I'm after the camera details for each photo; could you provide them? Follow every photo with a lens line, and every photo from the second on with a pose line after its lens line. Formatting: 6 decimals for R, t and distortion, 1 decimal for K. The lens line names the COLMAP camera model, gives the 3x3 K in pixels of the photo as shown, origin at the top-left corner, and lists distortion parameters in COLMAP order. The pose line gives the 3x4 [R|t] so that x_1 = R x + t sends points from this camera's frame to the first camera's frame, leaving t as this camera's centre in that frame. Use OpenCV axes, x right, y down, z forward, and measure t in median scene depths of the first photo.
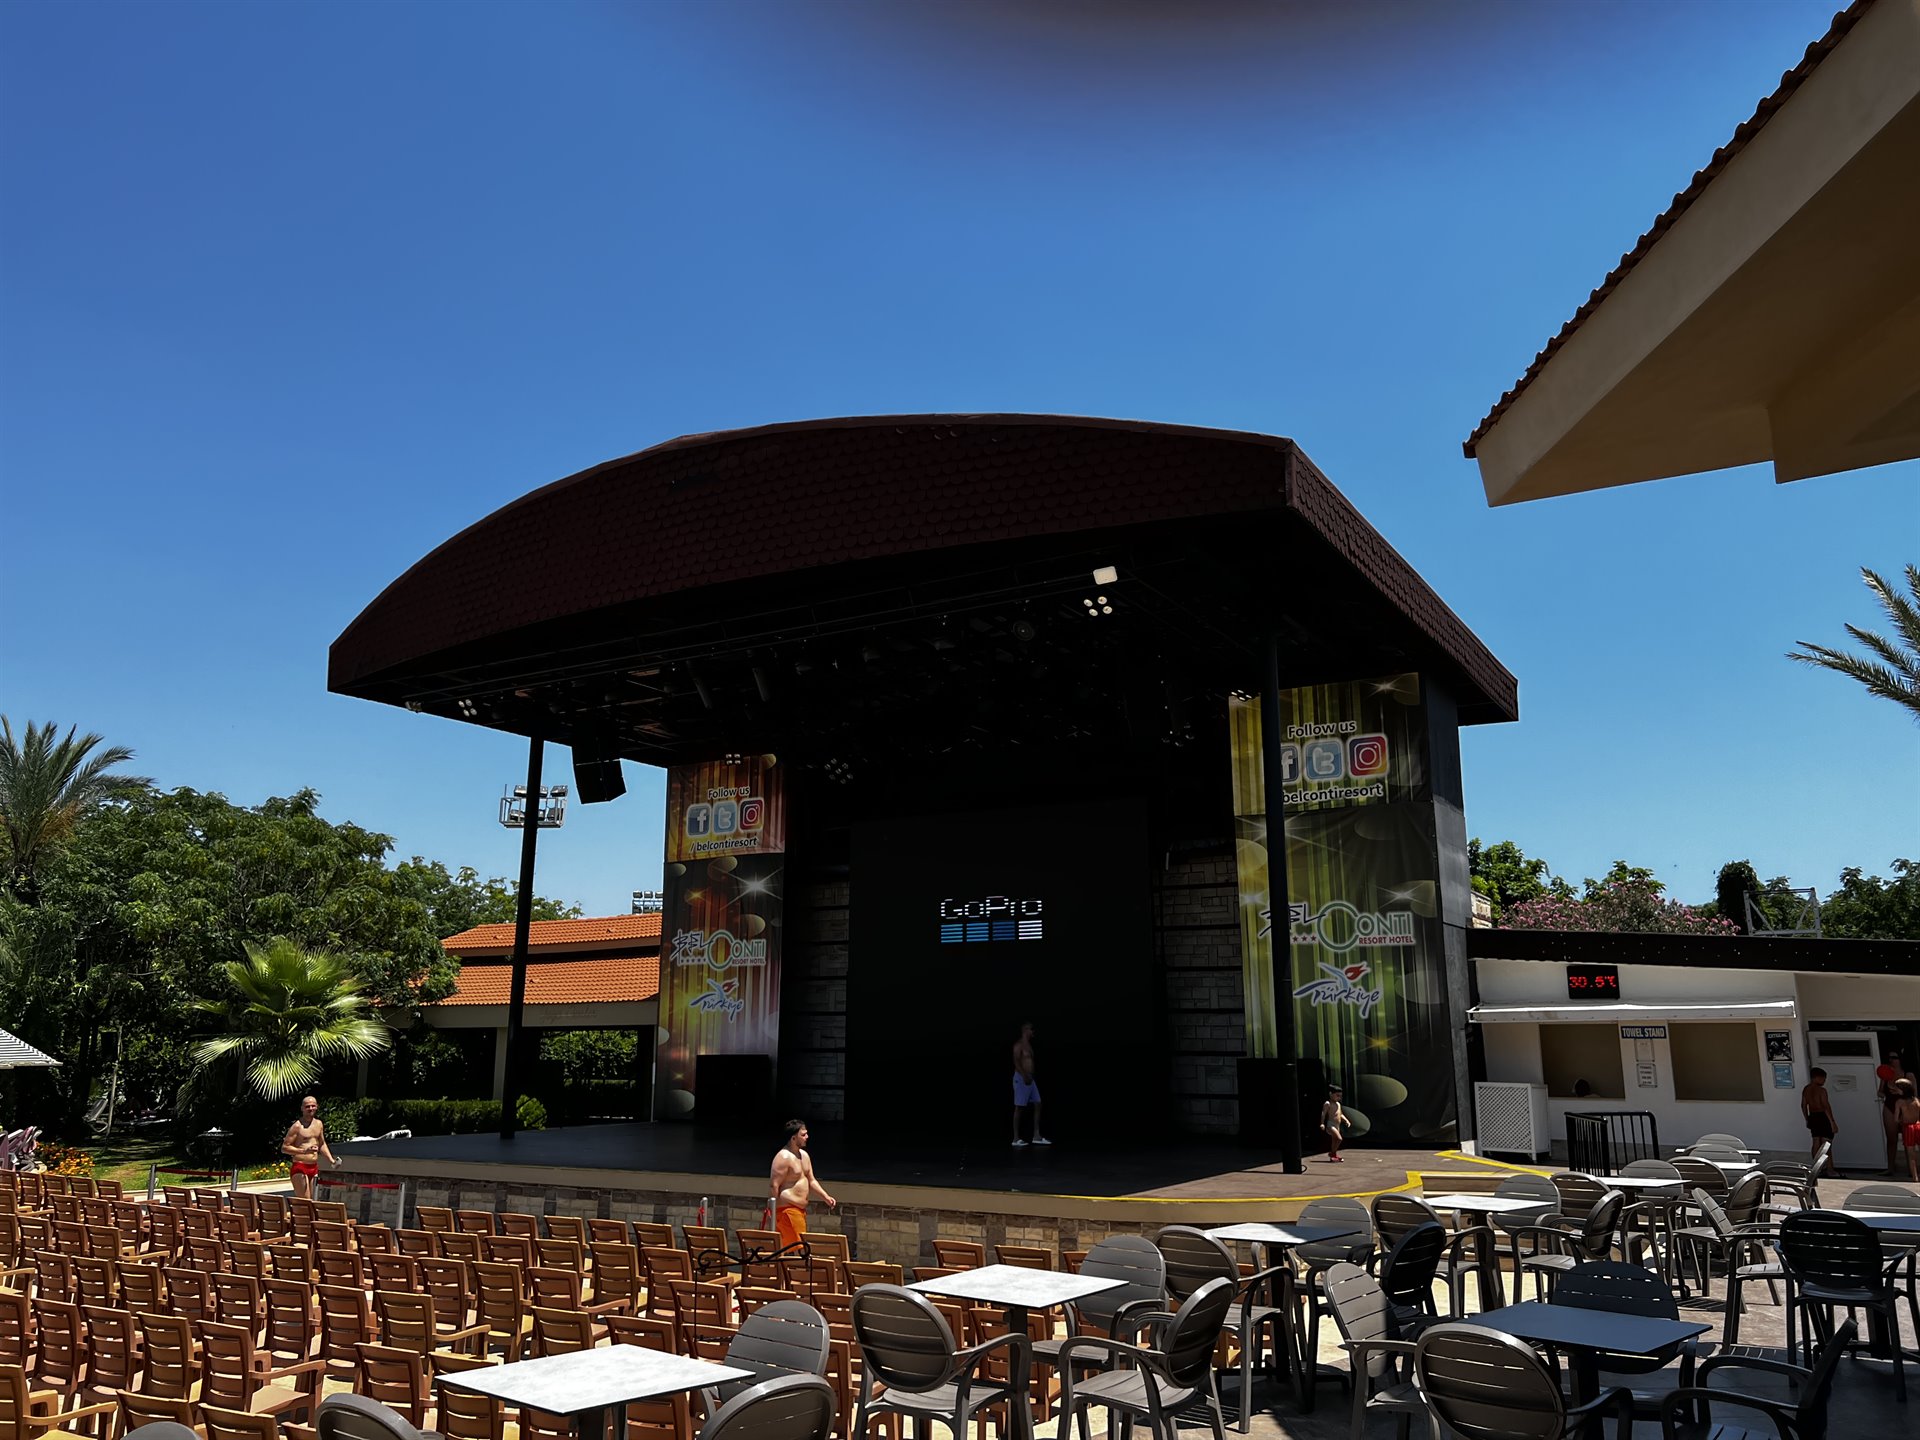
lens RADIAL K [[1442.7, 0, 955.3], [0, 1442.7, 722.7], [0, 0, 1]] dist [0.060765, -0.068011]
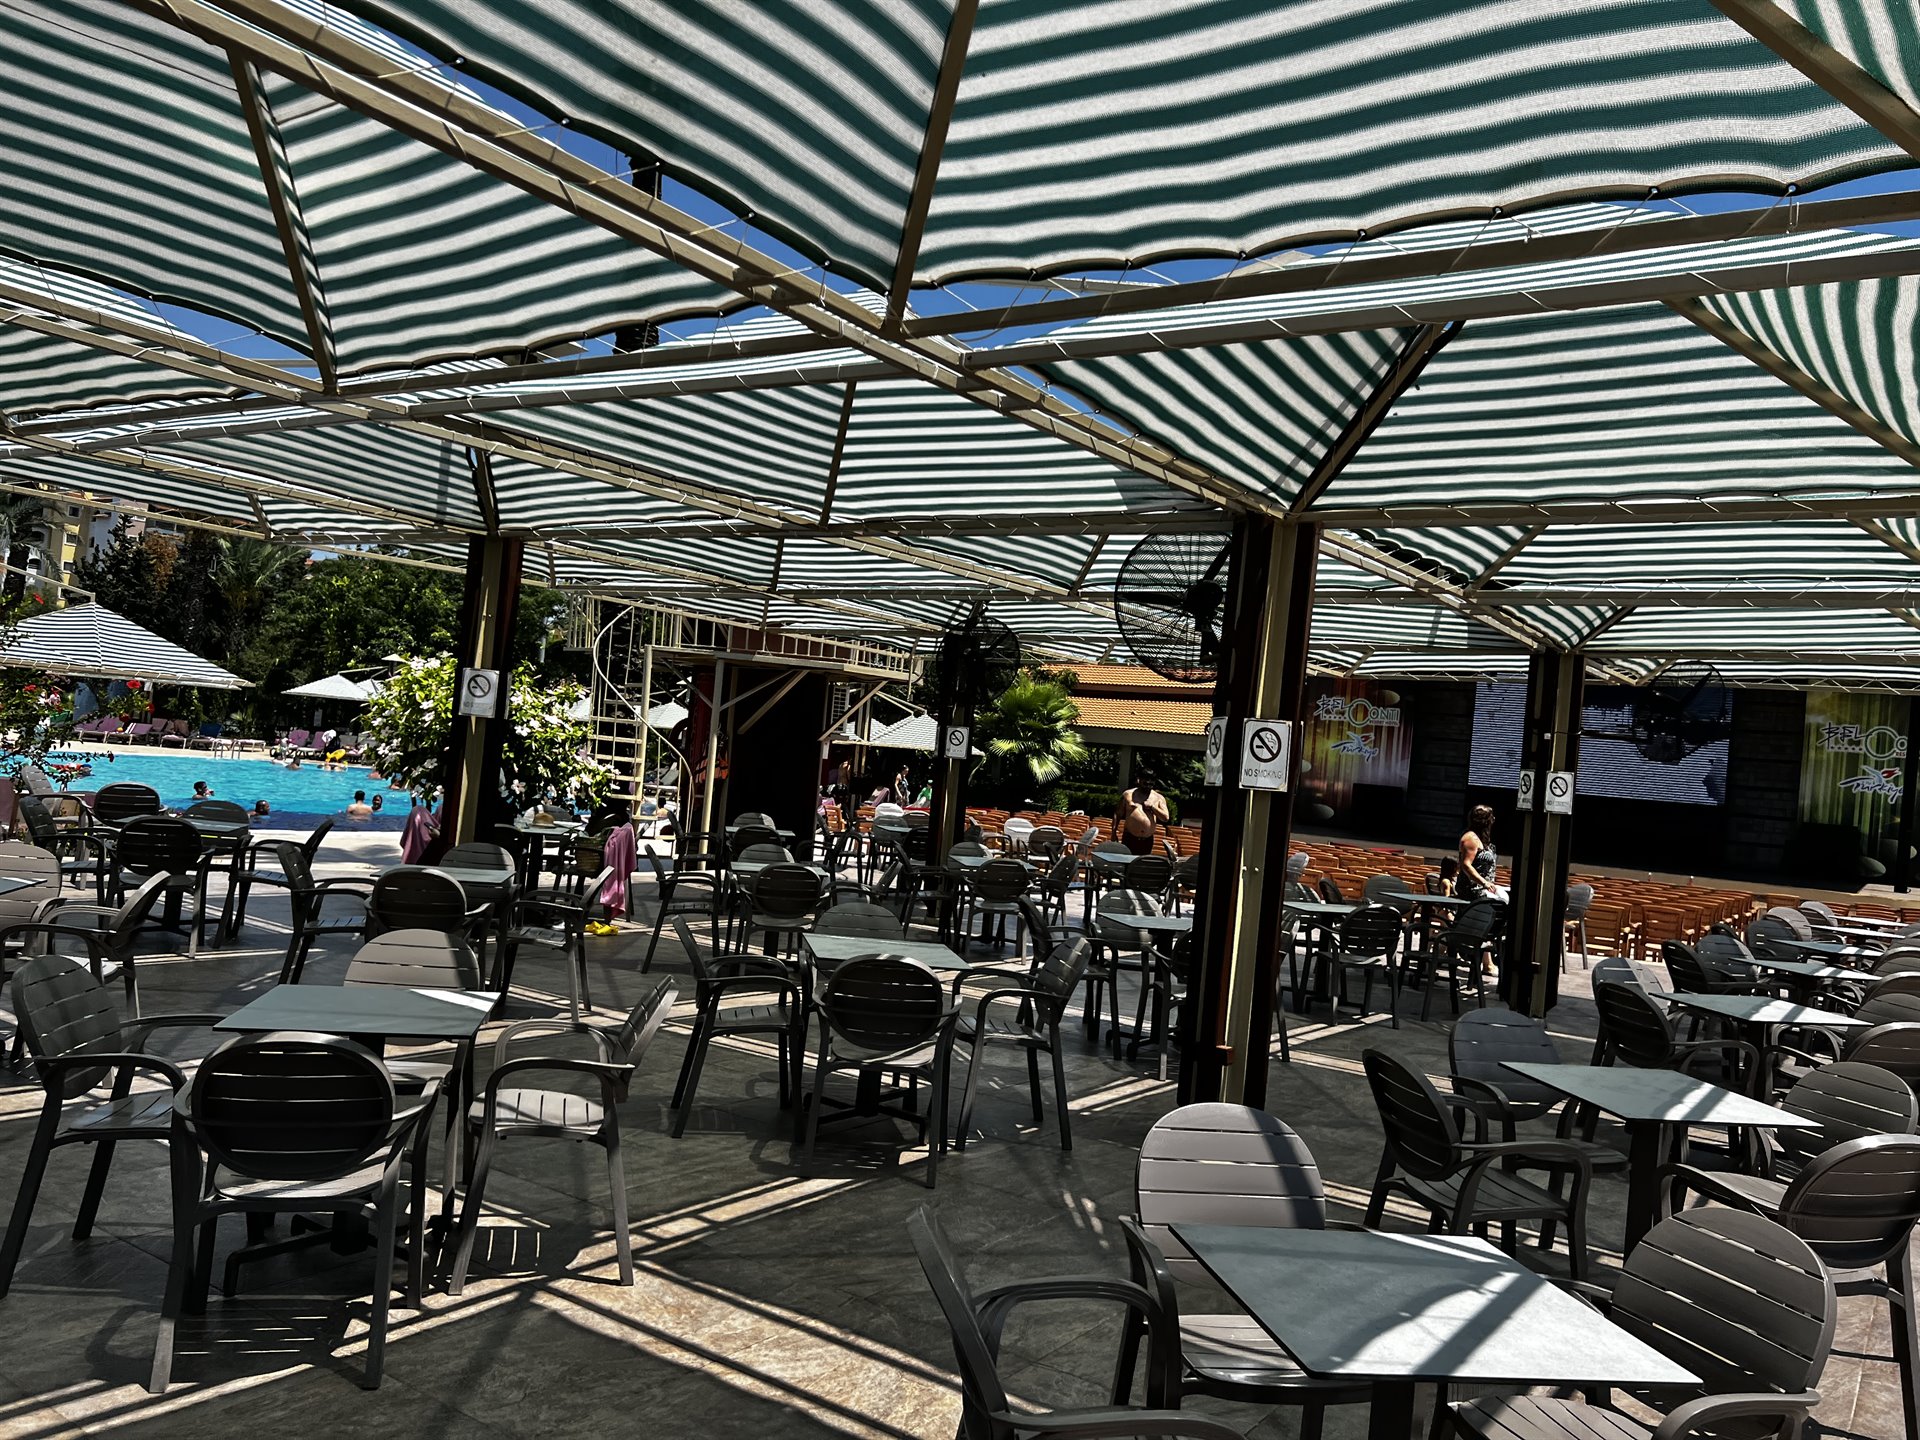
lens RADIAL K [[1442.7, 0, 966.0], [0, 1442.7, 739.3], [0, 0, 1]] dist [0.060765, -0.068011]
pose [[0.994640, 0.088851, -0.052880, -0.538261], [-0.076453, 0.976315, 0.202395, -0.087846], [0.069611, -0.197267, 0.977875, -0.493167]]
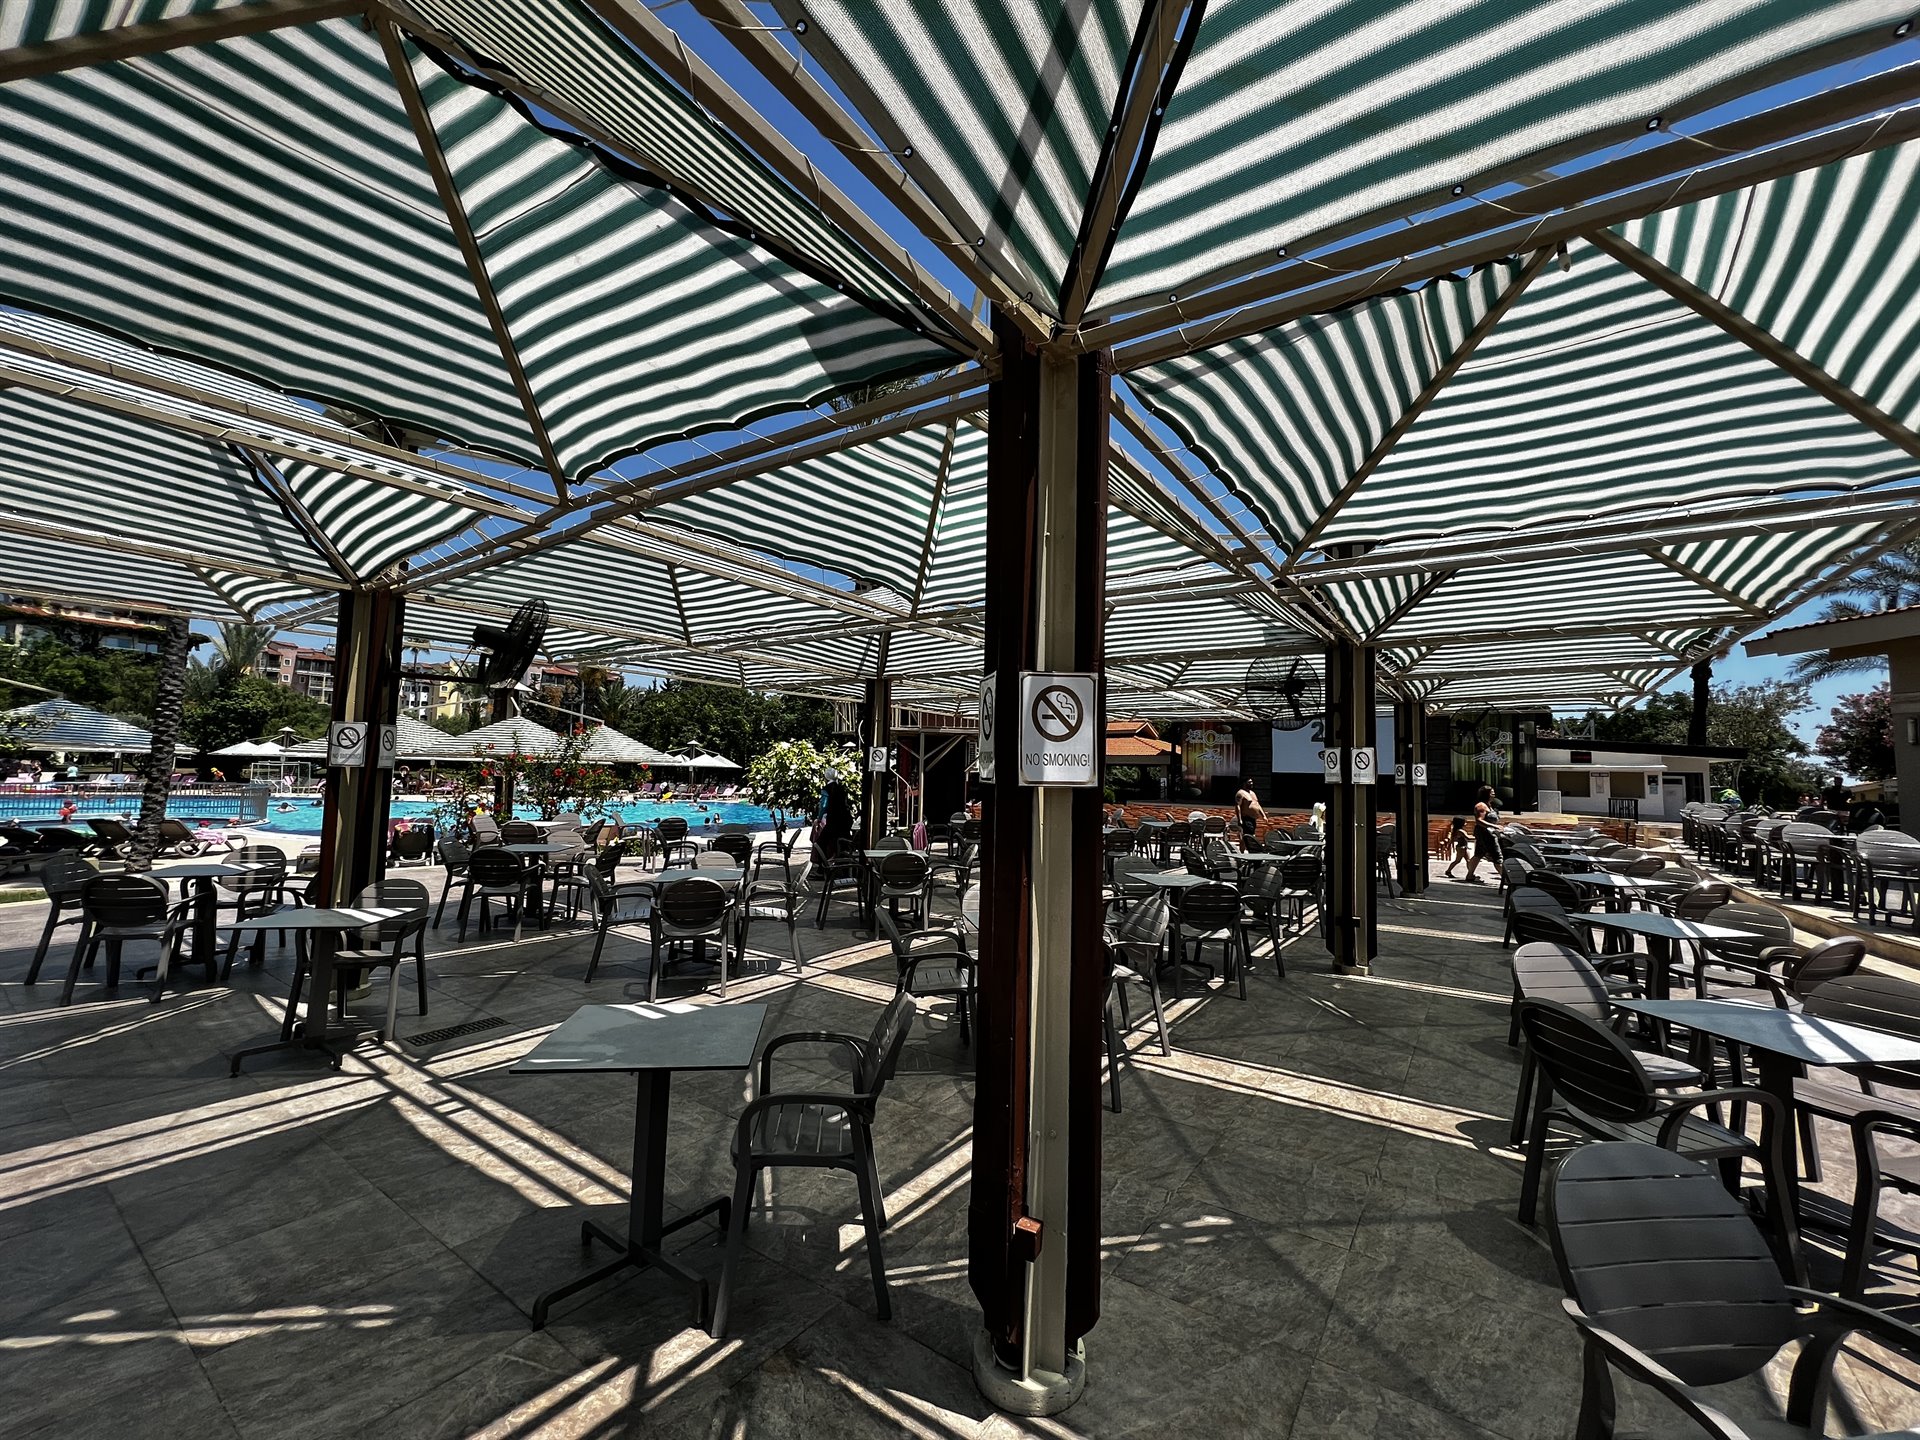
lens RADIAL K [[770.8, 0, 958.2], [0, 770.8, 715.3], [0, 0, 1]] dist [-0.003387, 0.000574]
pose [[0.997340, 0.019584, -0.070214, -0.606684], [-0.009690, 0.990304, 0.138577, -0.089789], [0.072247, -0.137528, 0.987859, -0.507774]]
